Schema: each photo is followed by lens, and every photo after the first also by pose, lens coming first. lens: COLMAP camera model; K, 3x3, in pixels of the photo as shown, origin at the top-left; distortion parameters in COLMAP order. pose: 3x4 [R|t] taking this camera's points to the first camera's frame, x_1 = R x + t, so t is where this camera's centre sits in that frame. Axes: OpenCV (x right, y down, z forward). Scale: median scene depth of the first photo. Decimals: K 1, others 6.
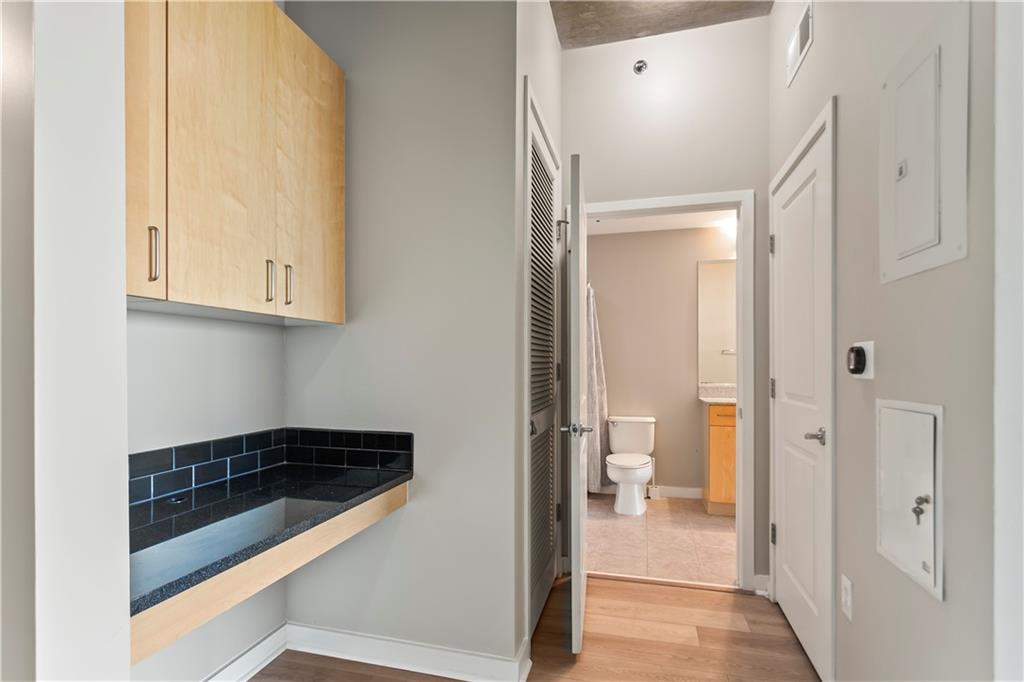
lens RADIAL K [[496.4, 0, 502.1], [0, 496.4, 364.0], [0, 0, 1]] dist [0.008217, -0.000994]
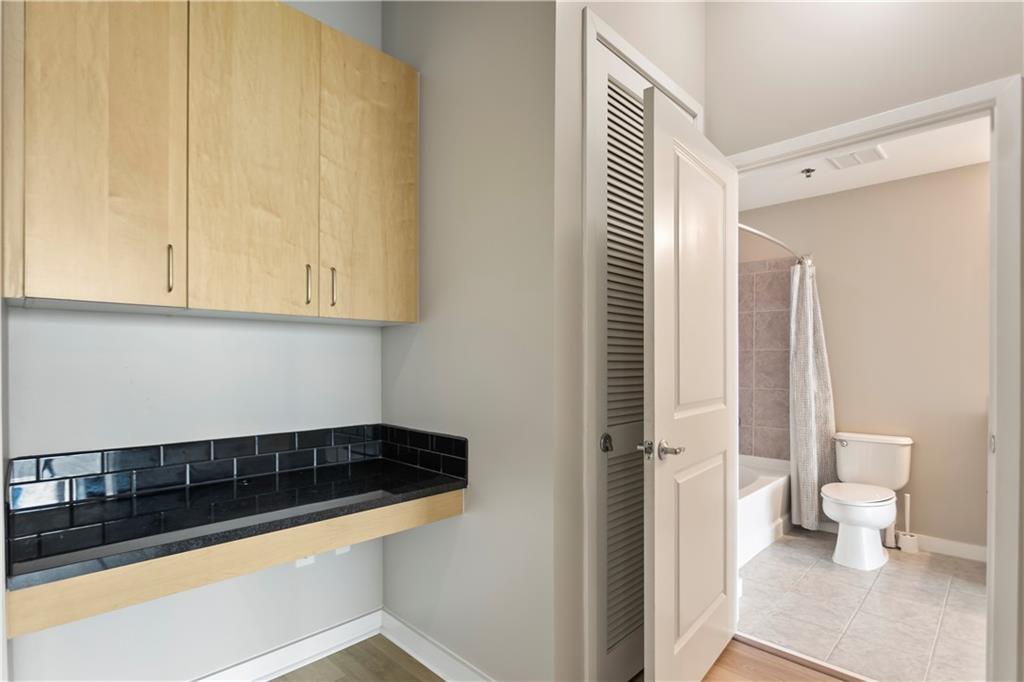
lens RADIAL K [[493.3, 0, 527.8], [0, 493.3, 365.2], [0, 0, 1]] dist [-0.010269, 0.001005]
pose [[0.875234, 0.003048, -0.483690, 0.362122], [-0.000210, 0.999982, 0.005923, -0.001940], [0.483699, -0.005082, 0.875219, 0.257581]]
